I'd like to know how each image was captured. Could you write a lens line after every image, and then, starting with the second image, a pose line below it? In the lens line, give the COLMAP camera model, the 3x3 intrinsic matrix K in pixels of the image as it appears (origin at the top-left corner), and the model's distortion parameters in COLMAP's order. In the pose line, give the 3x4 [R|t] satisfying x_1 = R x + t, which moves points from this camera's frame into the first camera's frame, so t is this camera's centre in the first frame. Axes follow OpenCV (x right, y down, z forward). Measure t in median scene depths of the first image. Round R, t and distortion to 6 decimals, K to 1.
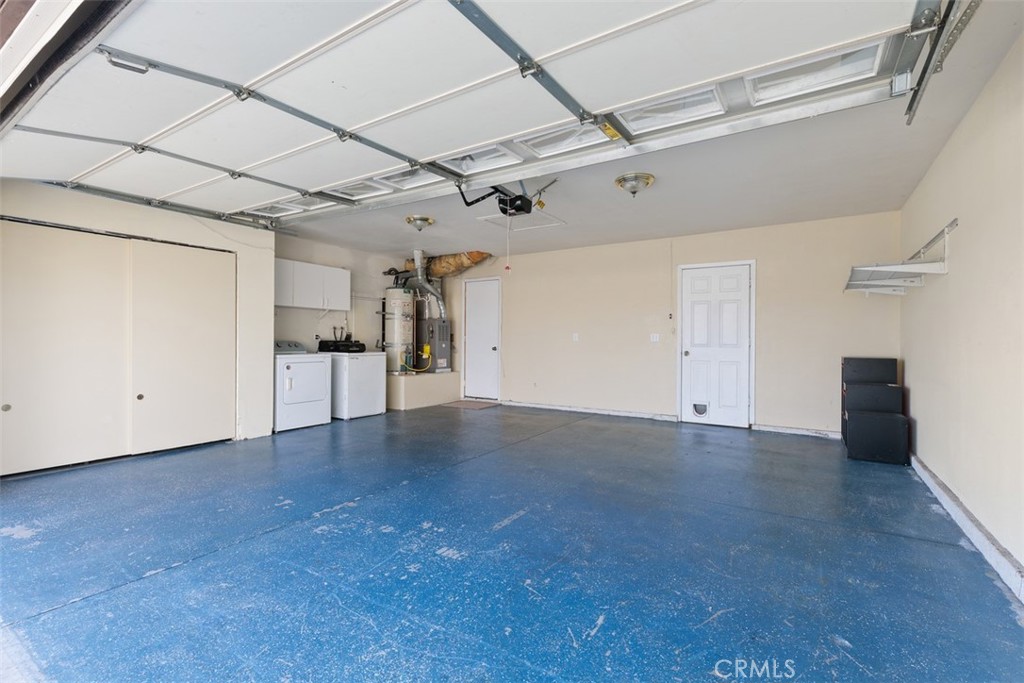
lens RADIAL K [[457.5, 0, 514.1], [0, 457.5, 344.4], [0, 0, 1]] dist [0.001215, -0.000313]
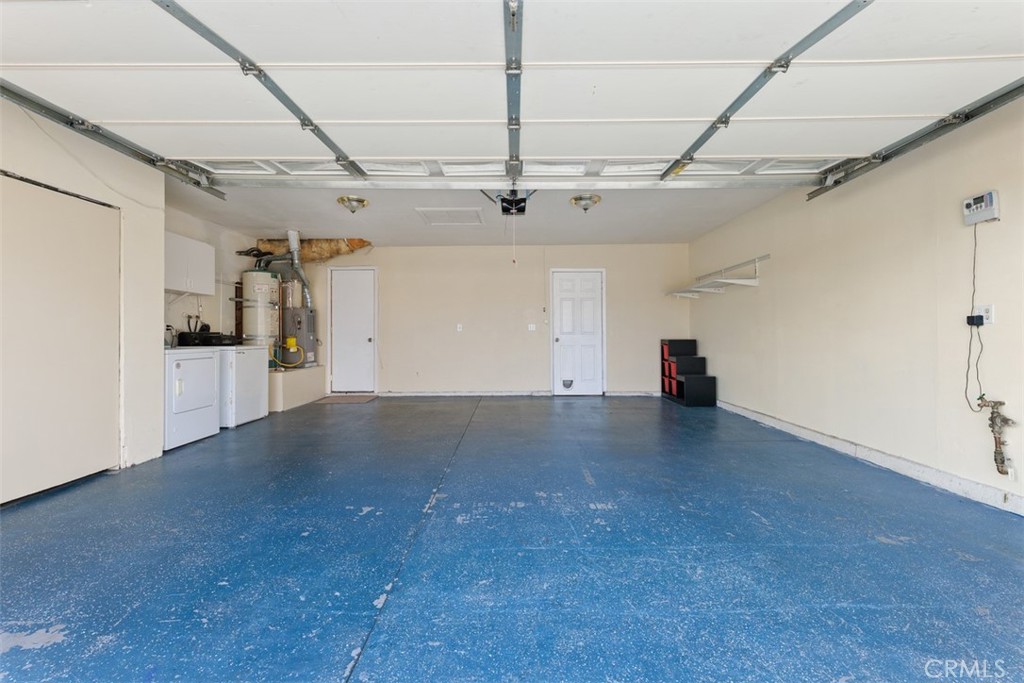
lens RADIAL K [[432.5, 0, 511.9], [0, 432.5, 331.7], [0, 0, 1]] dist [-0.001171, -0.000574]
pose [[0.844673, -0.007160, 0.535234, -0.417449], [0.015887, 0.999805, -0.011698, 0.010937], [-0.535046, 0.018384, 0.844623, 0.086506]]
